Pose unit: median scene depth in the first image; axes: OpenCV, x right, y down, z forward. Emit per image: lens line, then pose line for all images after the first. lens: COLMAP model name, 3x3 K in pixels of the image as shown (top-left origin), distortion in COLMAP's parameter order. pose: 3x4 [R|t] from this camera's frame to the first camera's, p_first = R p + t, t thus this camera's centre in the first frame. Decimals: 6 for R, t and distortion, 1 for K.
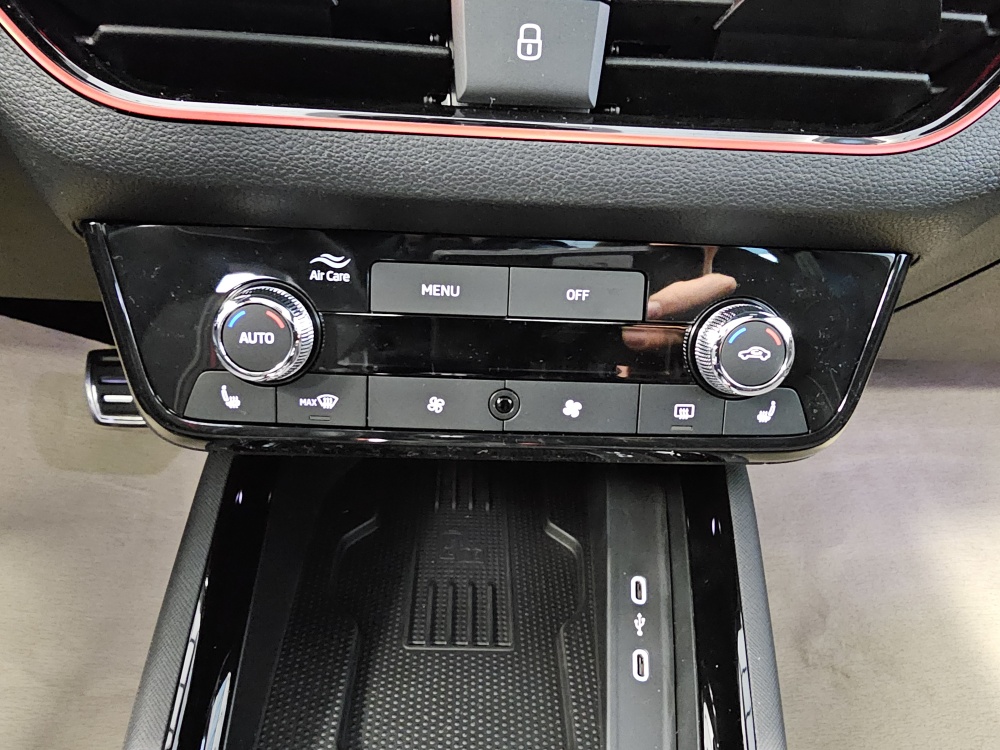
lens RADIAL K [[684.9, 0, 500.0], [0, 684.9, 375.0], [0, 0, 1]] dist [-0.003385, -0.001896]
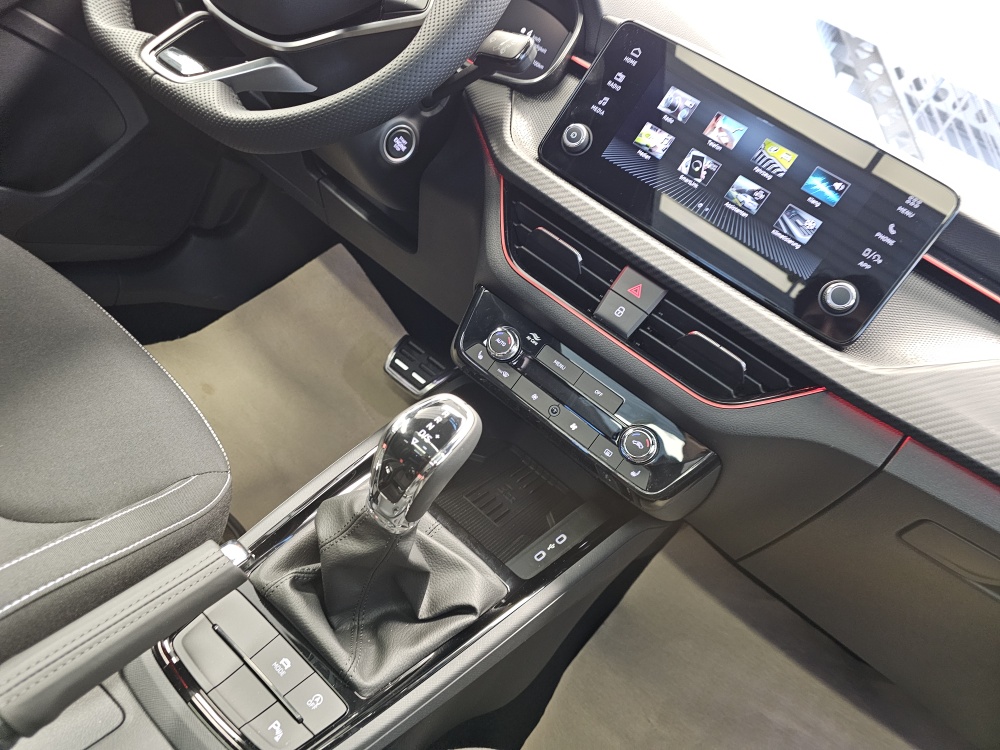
lens RADIAL K [[655.2, 0, 503.8], [0, 655.2, 373.4], [0, 0, 1]] dist [0.049832, -0.061852]
pose [[0.773530, 0.539293, -0.332886, 0.644990], [-0.607068, 0.781339, -0.144837, 0.430062], [0.181988, 0.314120, 0.931777, -1.539654]]
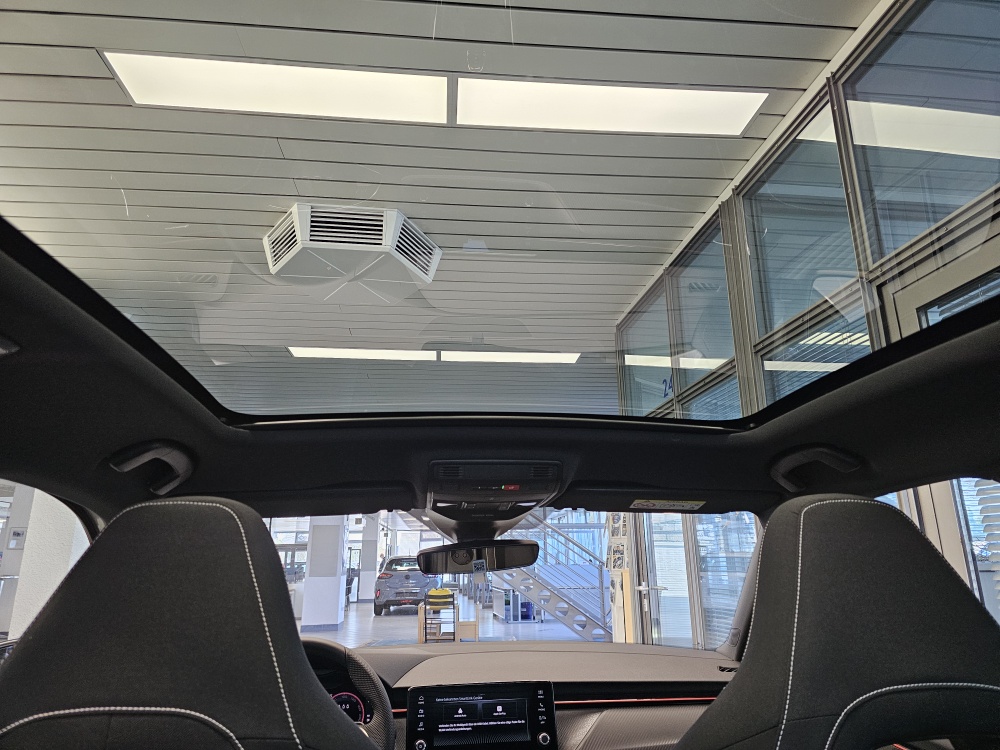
lens RADIAL K [[662.7, 0, 503.6], [0, 662.7, 362.8], [0, 0, 1]] dist [0.084114, -0.093568]
pose [[0.993196, -0.056502, 0.101831, -0.194866], [0.114017, 0.649829, -0.751480, 1.617619], [-0.023713, 0.757977, 0.651850, -6.136114]]
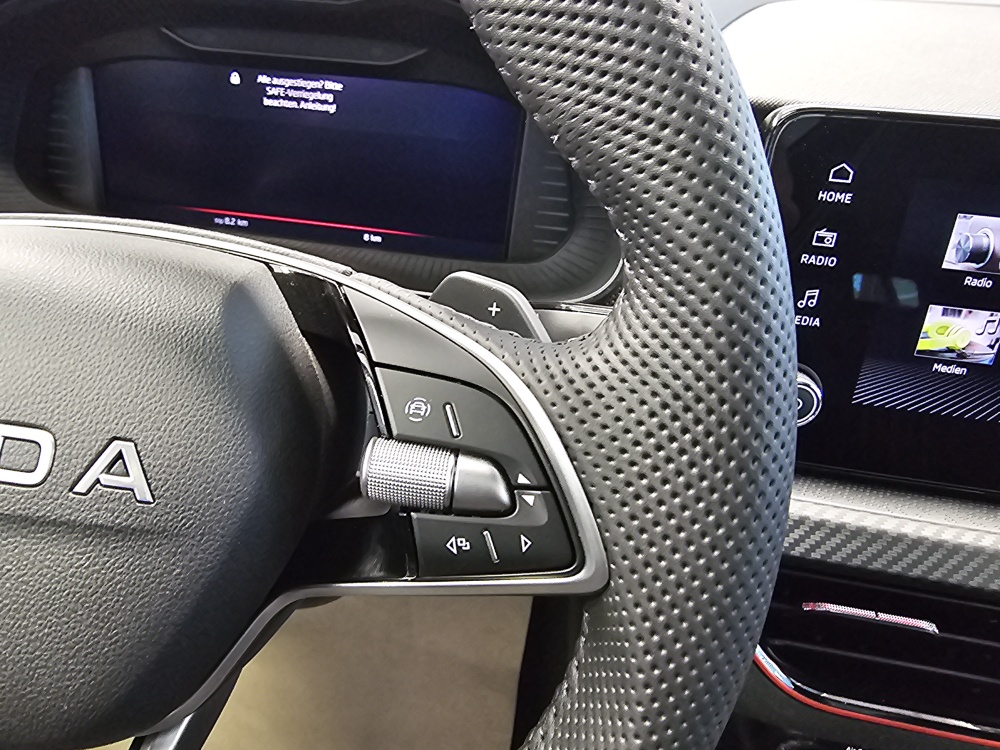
lens RADIAL K [[670.7, 0, 418.1], [0, 670.7, 365.3], [0, 0, 1]] dist [-0.003101, -0.002309]
pose [[0.977305, 0.099095, -0.187231, -0.969714], [-0.105176, 0.994192, -0.022806, -0.829686], [0.183884, 0.041981, 0.982051, -0.658192]]
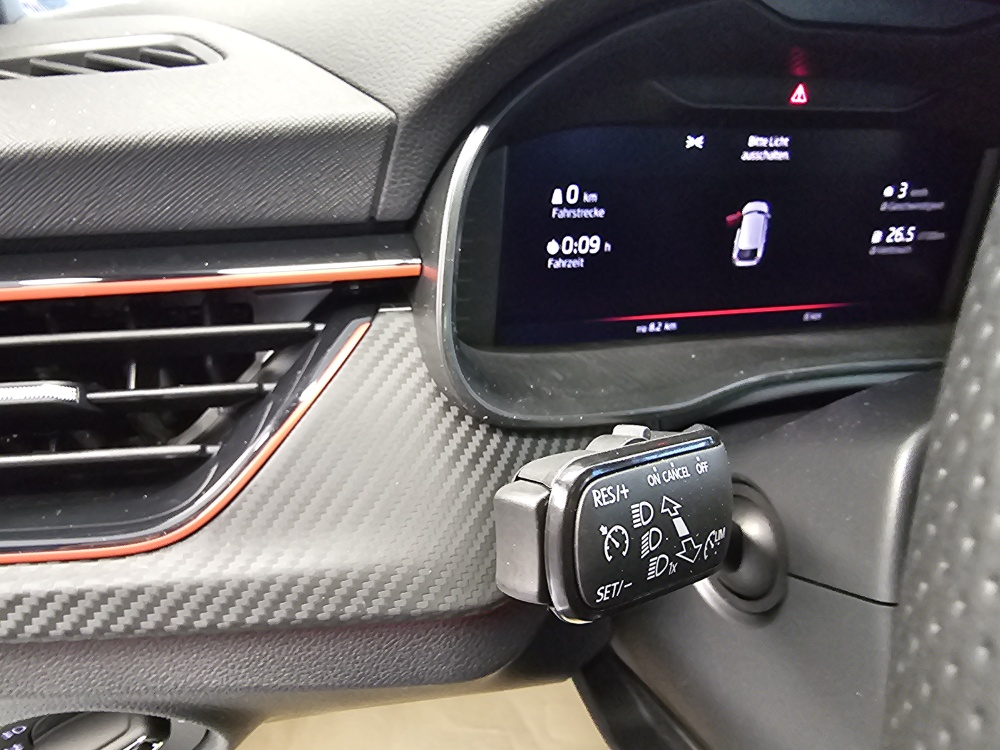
lens RADIAL K [[683.5, 0, 410.6], [0, 683.5, 376.8], [0, 0, 1]] dist [-0.000870, 0.000759]
pose [[0.974507, -0.121583, 0.188555, -2.708727], [0.136830, 0.988116, -0.070025, -1.088082], [-0.177801, 0.094040, 0.979563, -0.244269]]
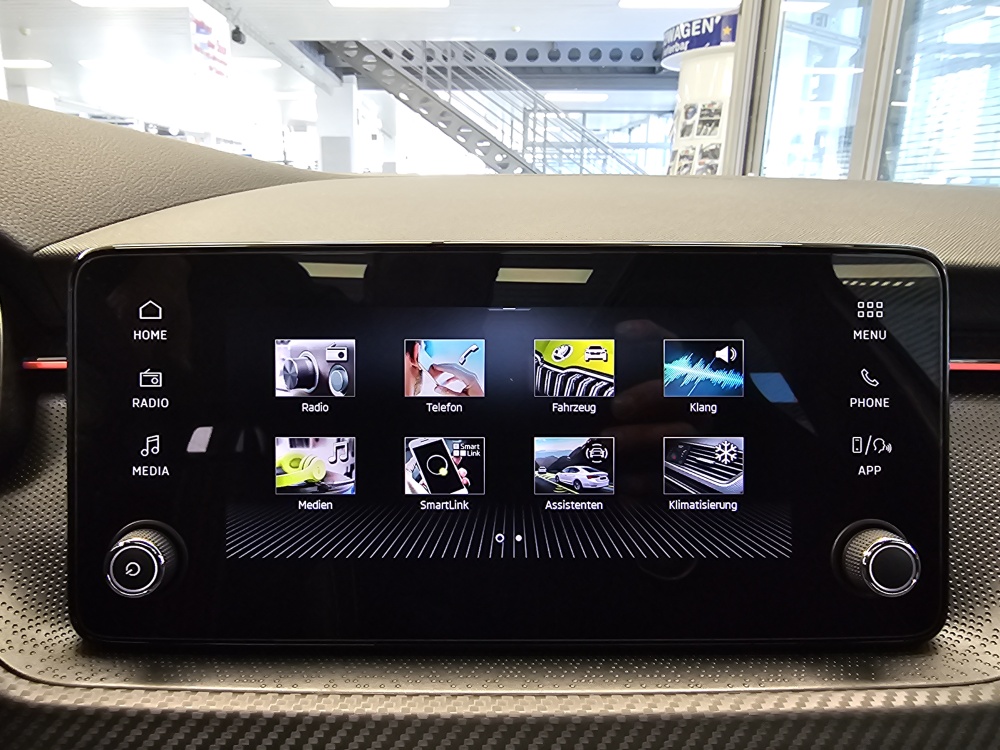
lens RADIAL K [[677.8, 0, 450.7], [0, 677.8, 379.3], [0, 0, 1]] dist [-0.004201, 0.000063]
pose [[0.997765, -0.049752, -0.044608, 0.023400], [0.033936, 0.952354, -0.303101, -0.805027], [0.057563, 0.300909, 0.951914, -0.389924]]
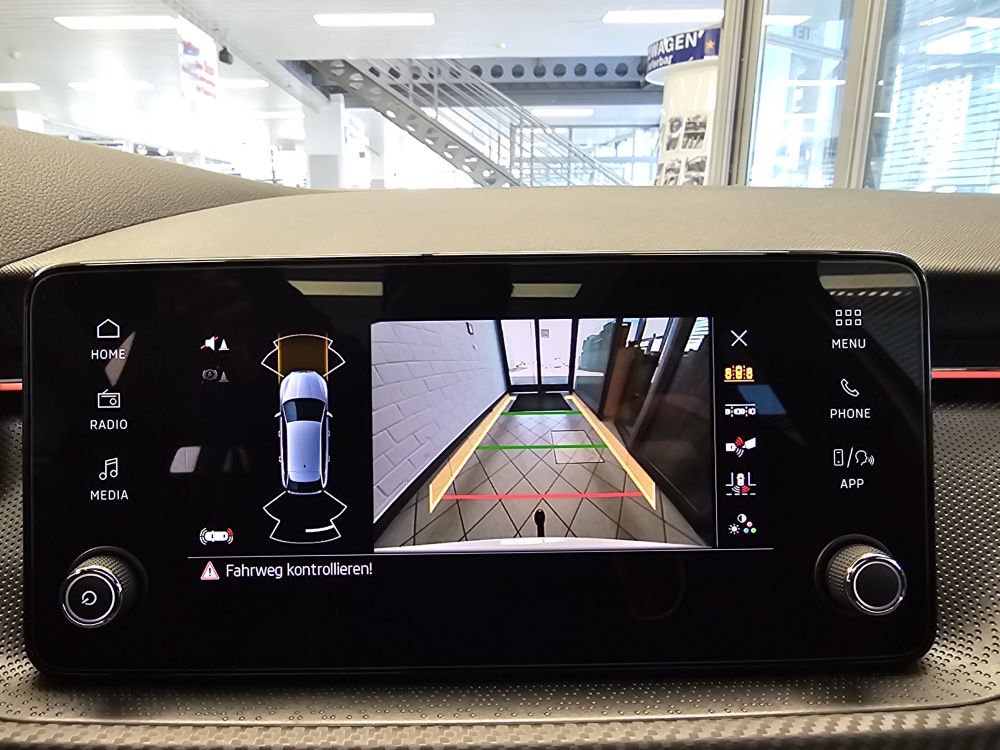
lens RADIAL K [[677.2, 0, 443.5], [0, 677.2, 382.6], [0, 0, 1]] dist [-0.000733, -0.003282]
pose [[0.997026, -0.064559, -0.042076, 0.060340], [0.047780, 0.946298, -0.319746, -0.815608], [0.060459, 0.316785, 0.946569, -0.356838]]
